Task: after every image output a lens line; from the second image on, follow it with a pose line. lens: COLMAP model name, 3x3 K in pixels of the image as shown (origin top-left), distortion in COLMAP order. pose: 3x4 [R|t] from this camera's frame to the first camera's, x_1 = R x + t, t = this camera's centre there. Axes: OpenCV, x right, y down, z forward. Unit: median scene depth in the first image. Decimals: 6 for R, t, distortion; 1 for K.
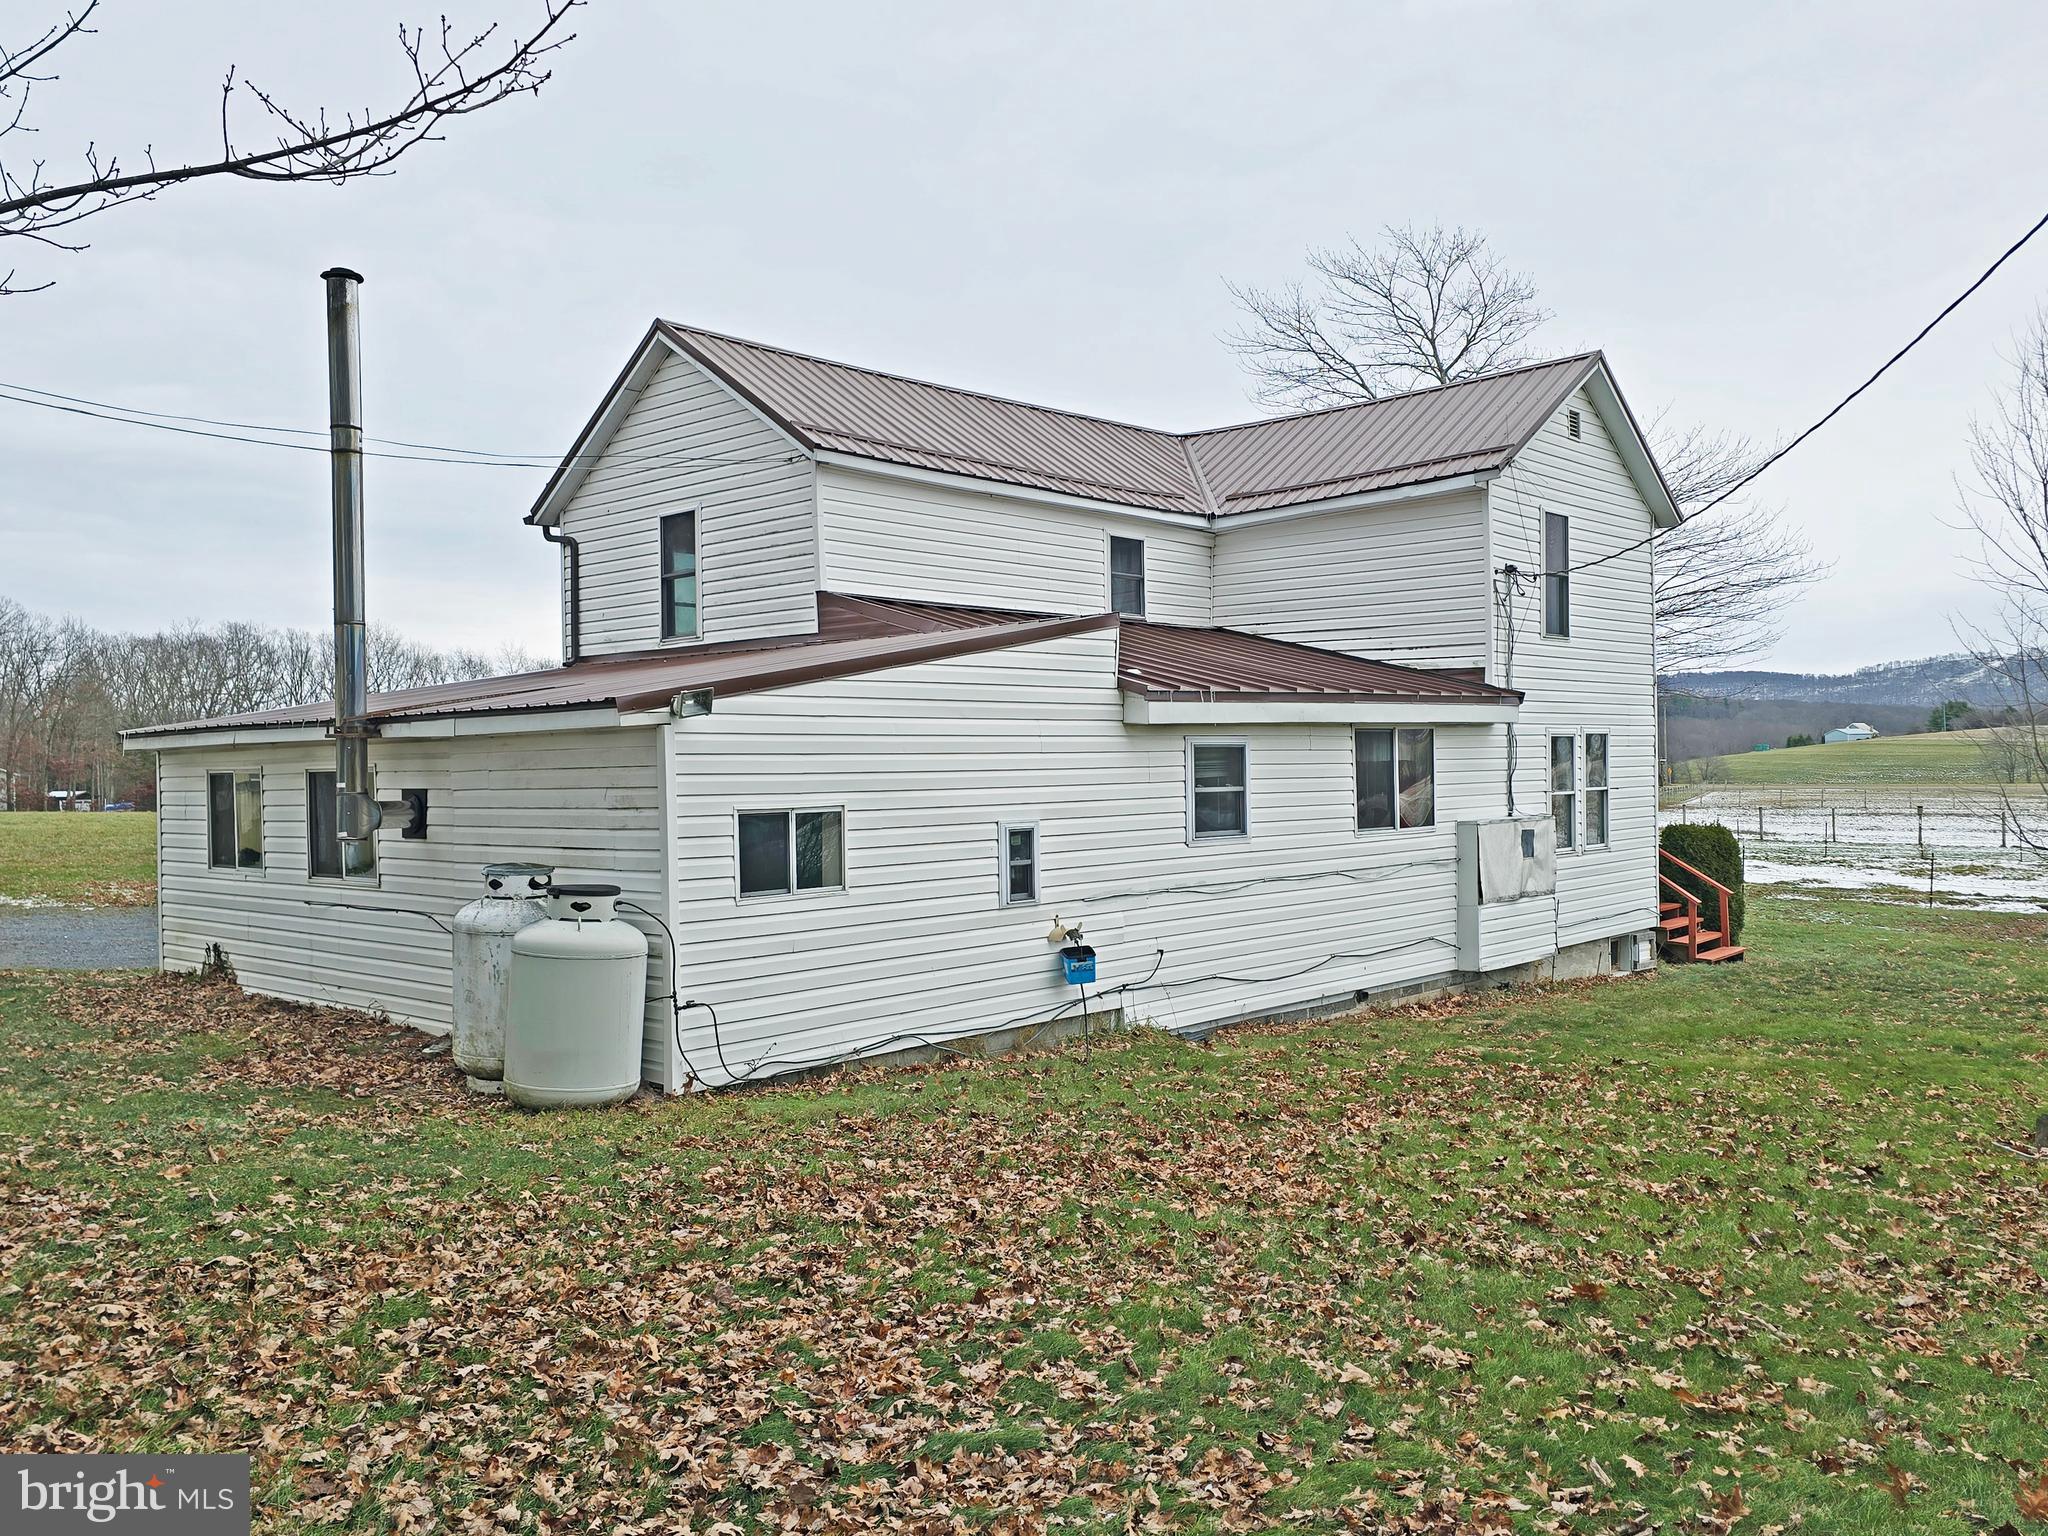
lens RADIAL K [[1613.3, 0, 1026.4], [0, 1613.3, 776.1], [0, 0, 1]] dist [0.062853, -0.059776]
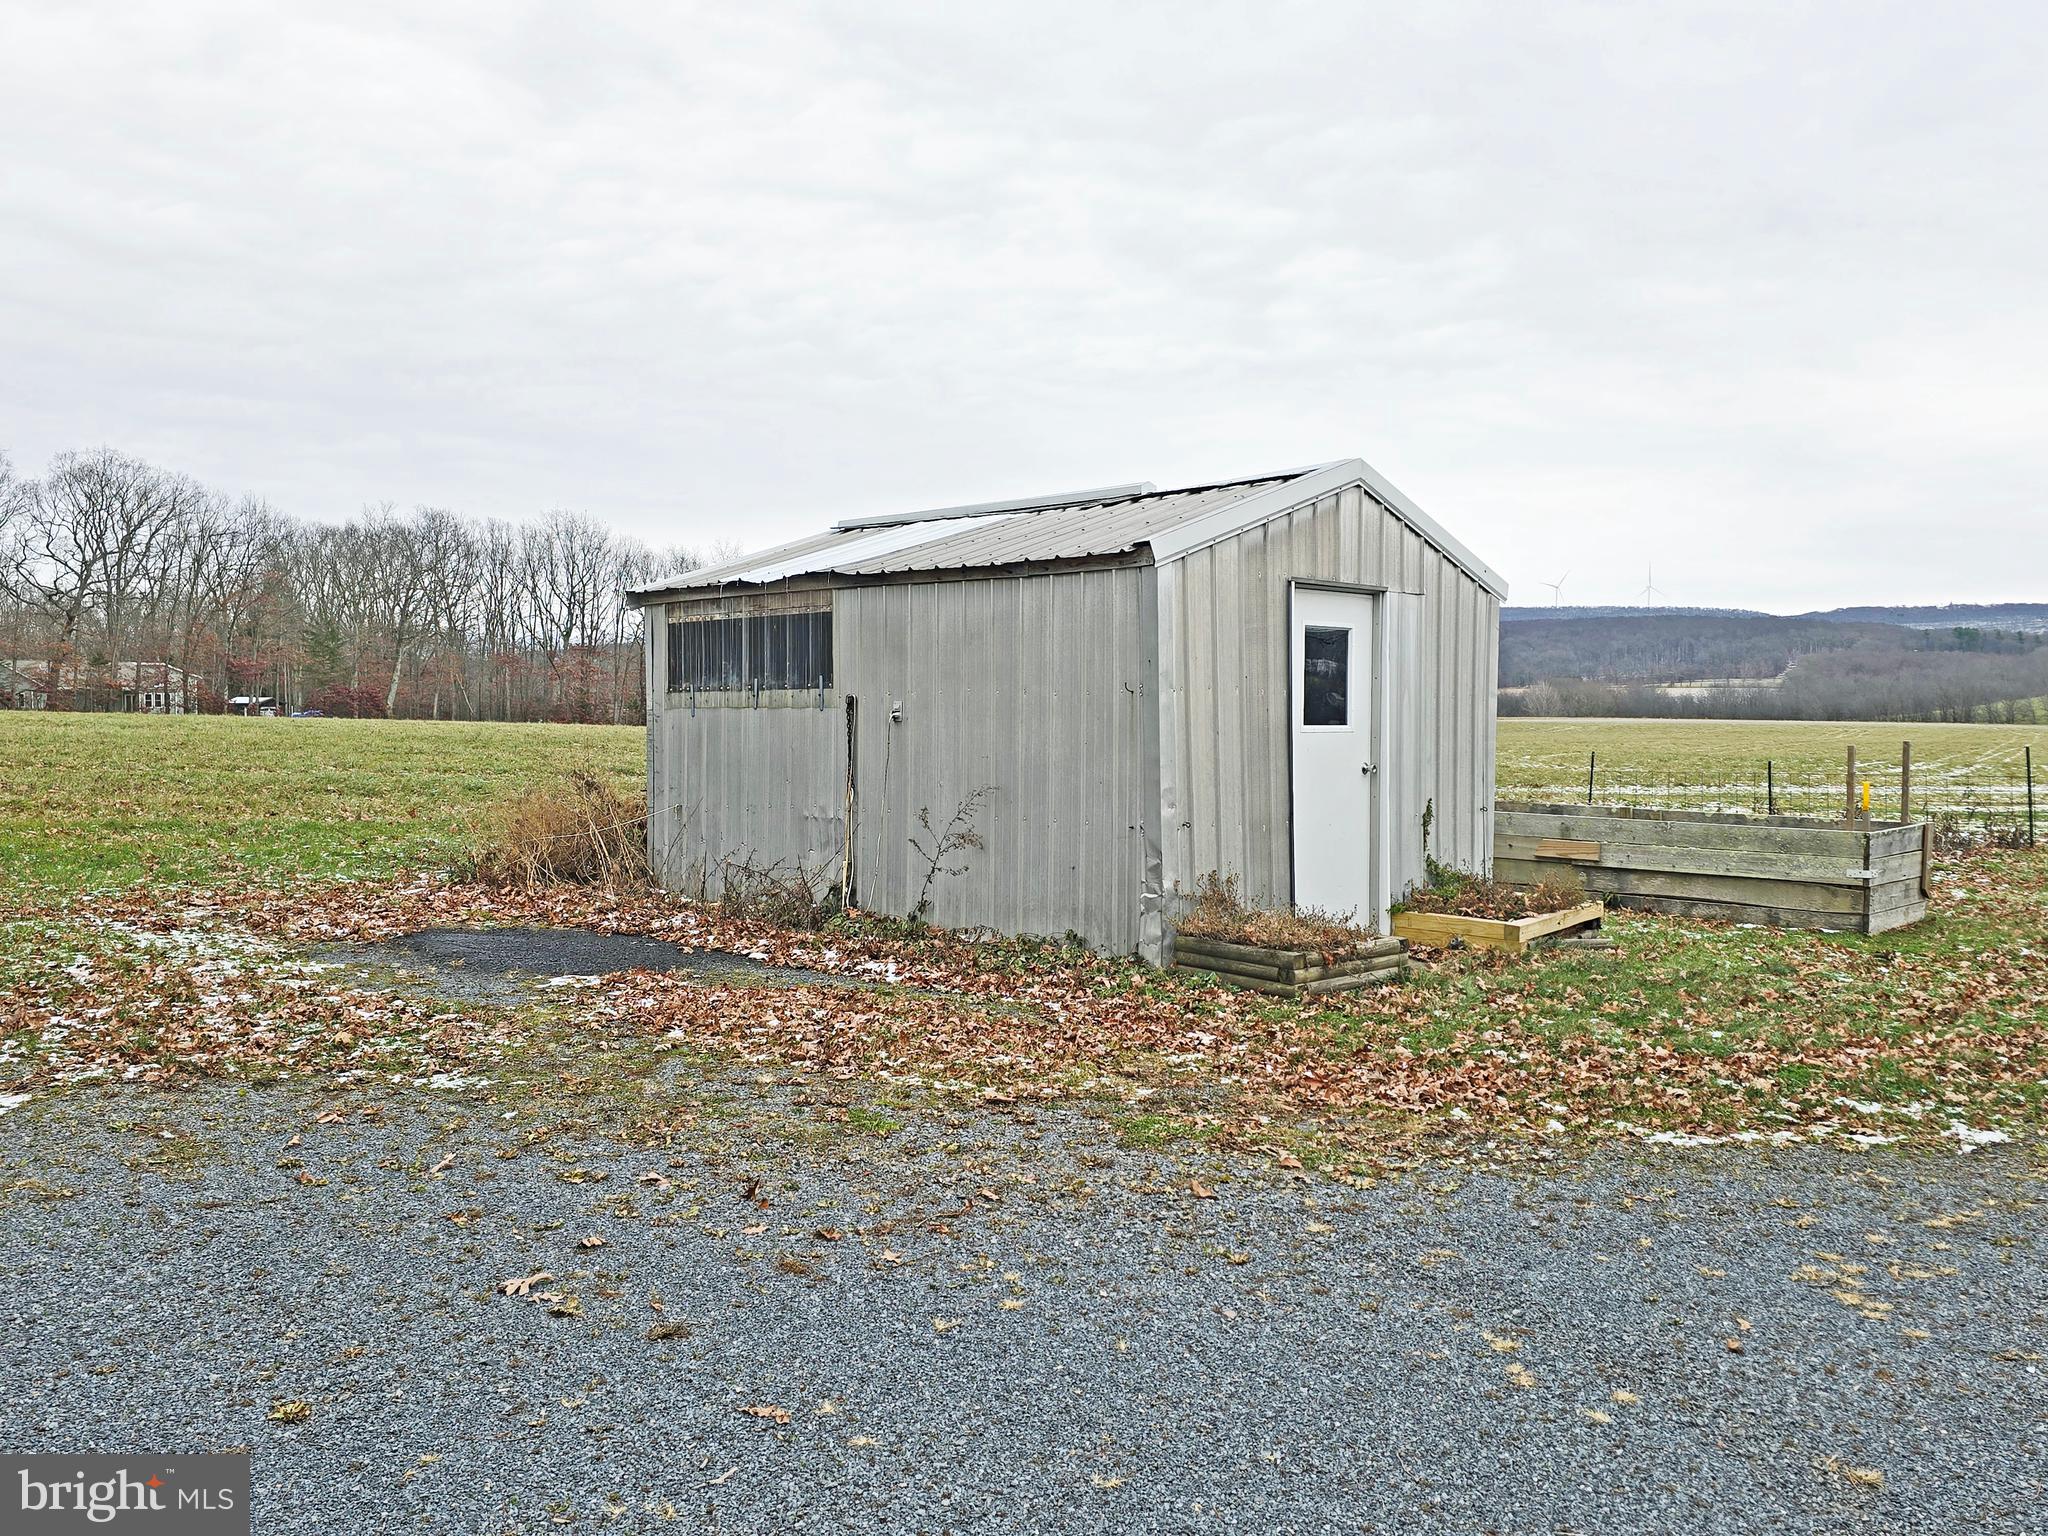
lens RADIAL K [[1613.3, 0, 1020.4], [0, 1613.3, 767.9], [0, 0, 1]] dist [0.062853, -0.059776]
pose [[0.994803, 0.028522, -0.097745, -1.492349], [-0.024240, 0.998705, 0.044721, -0.027435], [0.098894, -0.042119, 0.994206, 2.872573]]
